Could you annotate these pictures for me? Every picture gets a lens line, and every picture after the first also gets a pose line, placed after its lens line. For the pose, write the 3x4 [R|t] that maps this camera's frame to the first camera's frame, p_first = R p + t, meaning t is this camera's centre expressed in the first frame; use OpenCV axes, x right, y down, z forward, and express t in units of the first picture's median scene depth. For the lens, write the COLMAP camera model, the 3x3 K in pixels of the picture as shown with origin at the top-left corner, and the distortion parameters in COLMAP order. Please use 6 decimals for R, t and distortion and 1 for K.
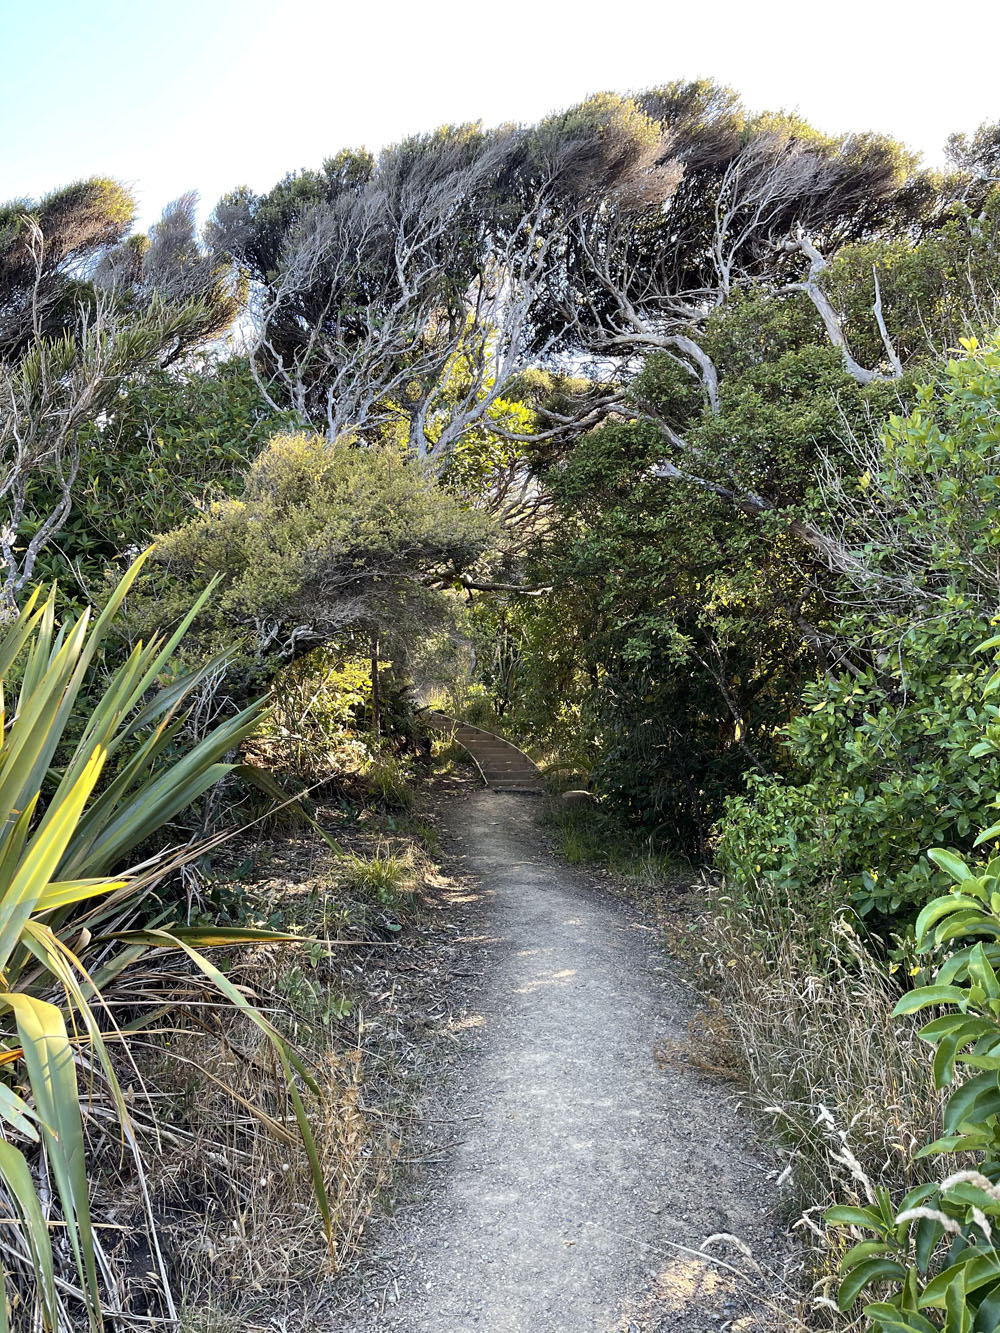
lens RADIAL K [[1016.4, 0, 510.7], [0, 1016.4, 663.1], [0, 0, 1]] dist [0.071698, -0.084295]
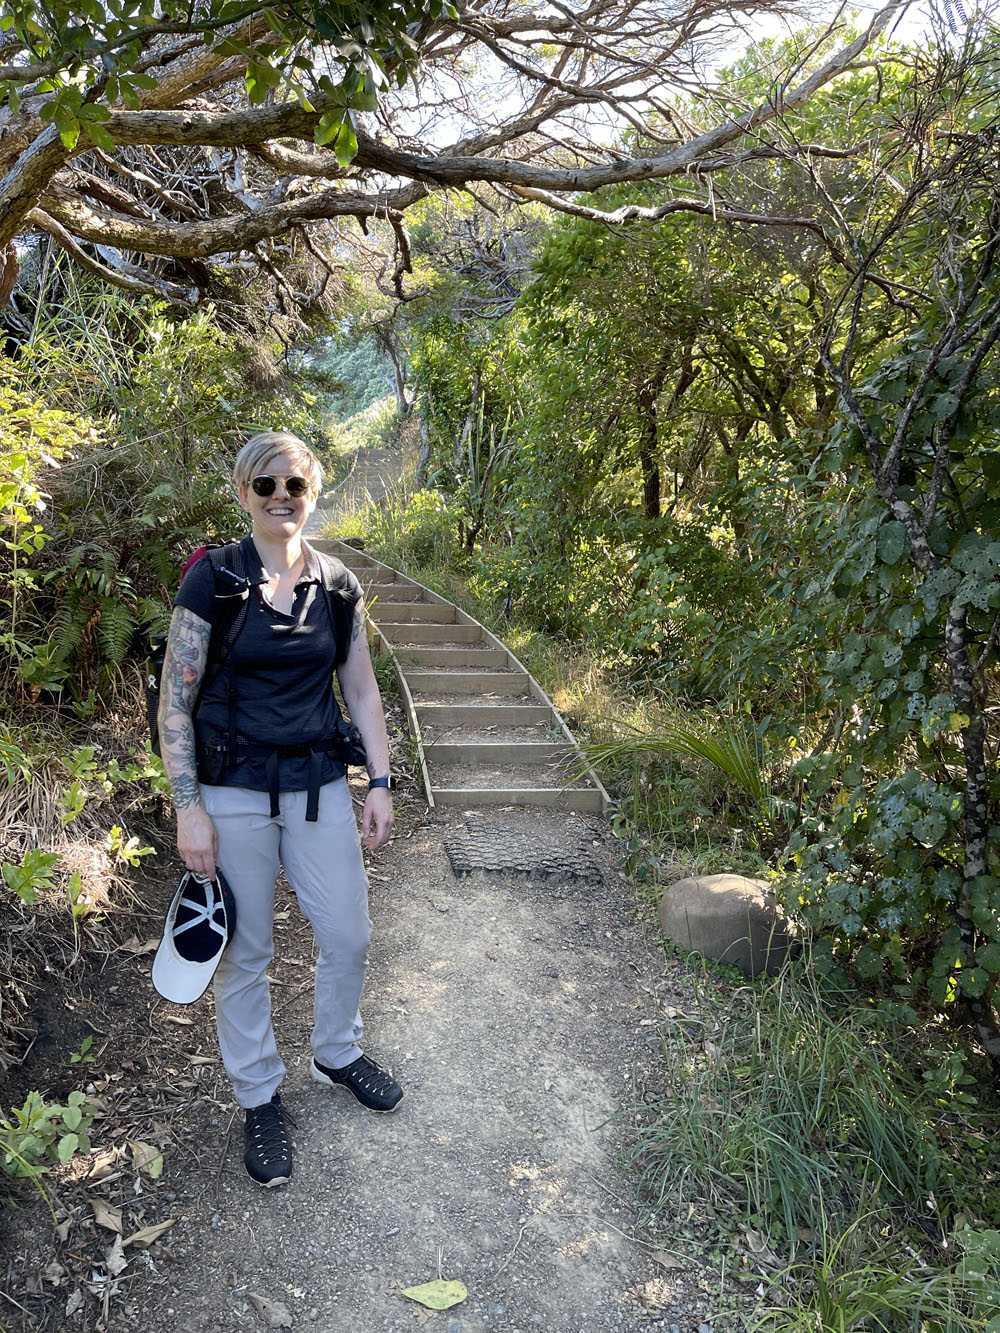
lens RADIAL K [[1016.4, 0, 487.6], [0, 1016.4, 685.9], [0, 0, 1]] dist [0.071698, -0.084295]
pose [[0.999109, 0.037183, 0.019959, -0.022277], [-0.040666, 0.974689, 0.219834, 0.003800], [-0.011280, -0.220450, 0.975333, 1.209885]]
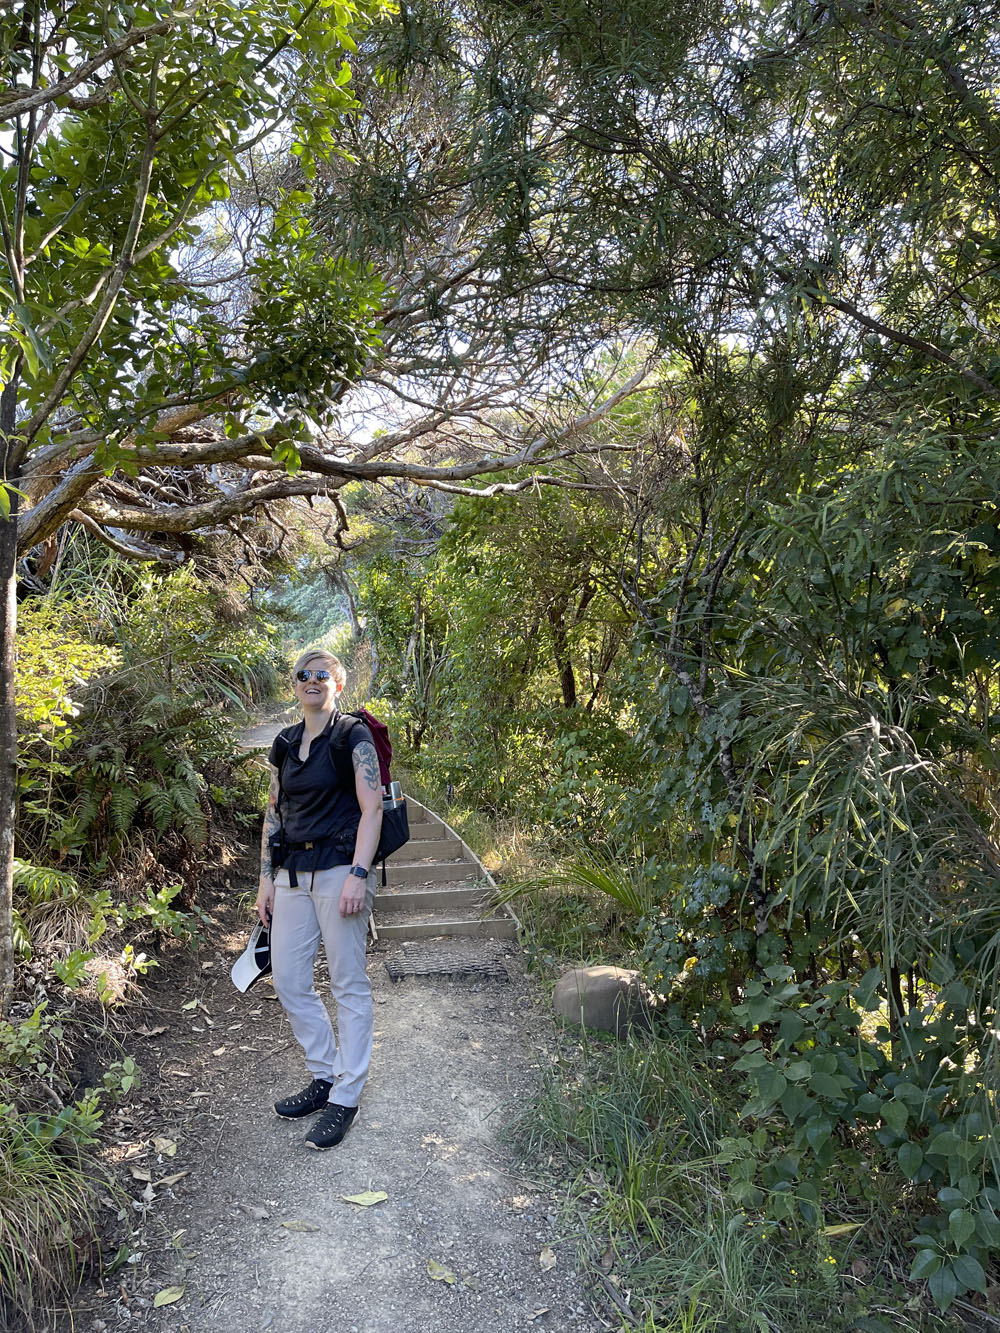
lens RADIAL K [[1016.4, 0, 496.8], [0, 1016.4, 670.3], [0, 0, 1]] dist [0.071698, -0.084295]
pose [[0.998008, -0.016454, 0.060908, 0.006318], [0.016586, 0.999861, -0.001647, 0.014214], [-0.060872, 0.002654, 0.998142, 1.025333]]
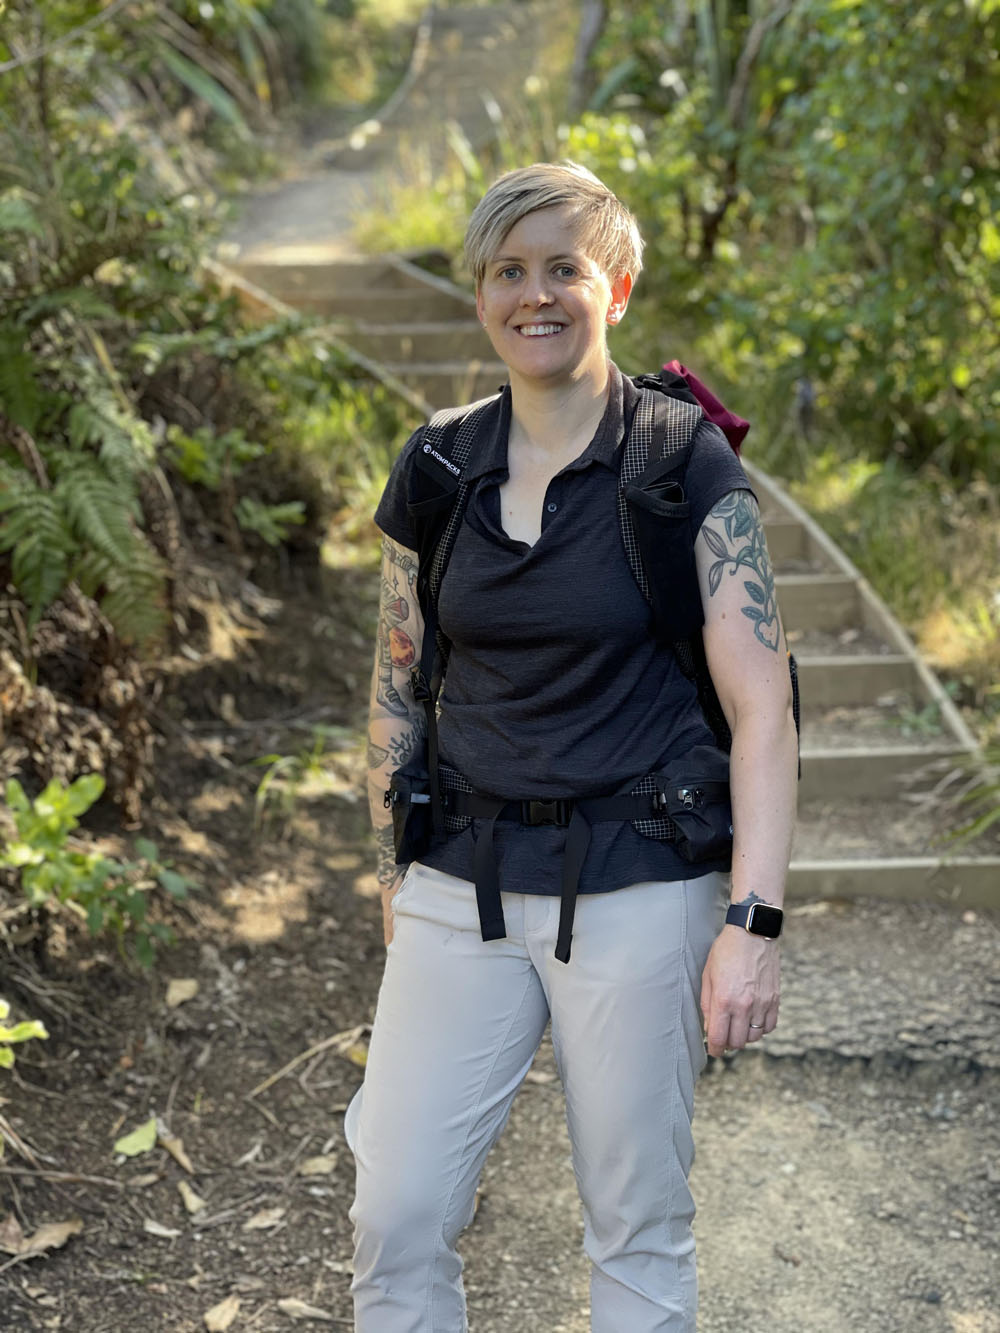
lens RADIAL K [[2511.7, 0, 504.2], [0, 2511.7, 662.1], [0, 0, 1]] dist [0.188667, 0.000000]
pose [[0.996616, 0.005468, -0.082021, -0.022228], [0.015944, 0.965977, 0.258137, -0.023871], [0.080642, -0.258571, 0.962620, 1.166845]]
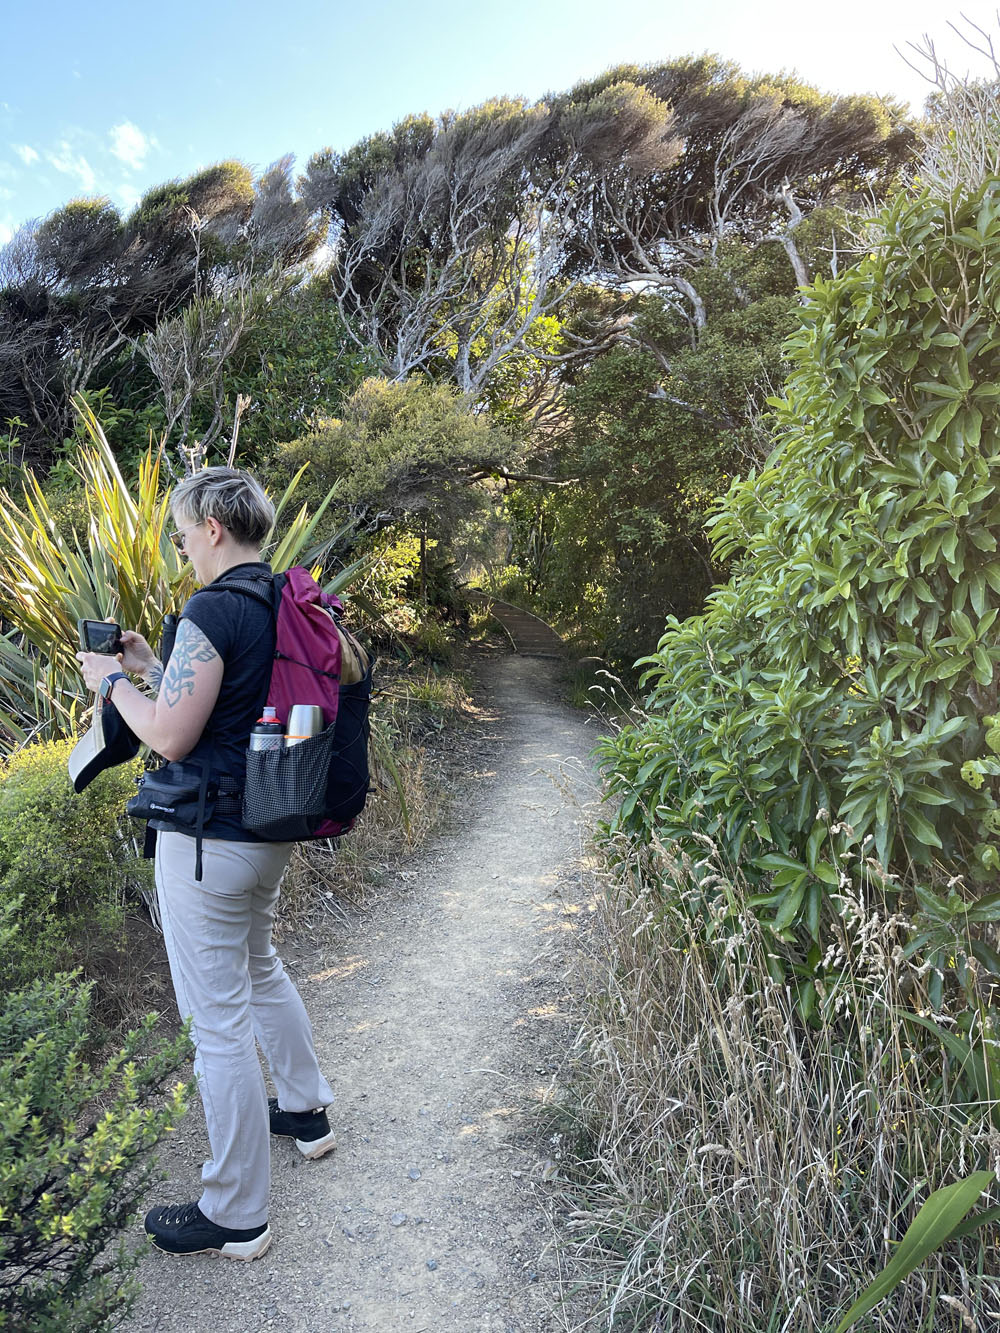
lens RADIAL K [[1016.4, 0, 497.0], [0, 1016.4, 665.7], [0, 0, 1]] dist [0.071698, -0.084295]
pose [[0.998141, 0.034216, -0.050438, 0.025140], [-0.028239, 0.992988, 0.114794, 0.006917], [0.054012, -0.113156, 0.992108, -0.280271]]
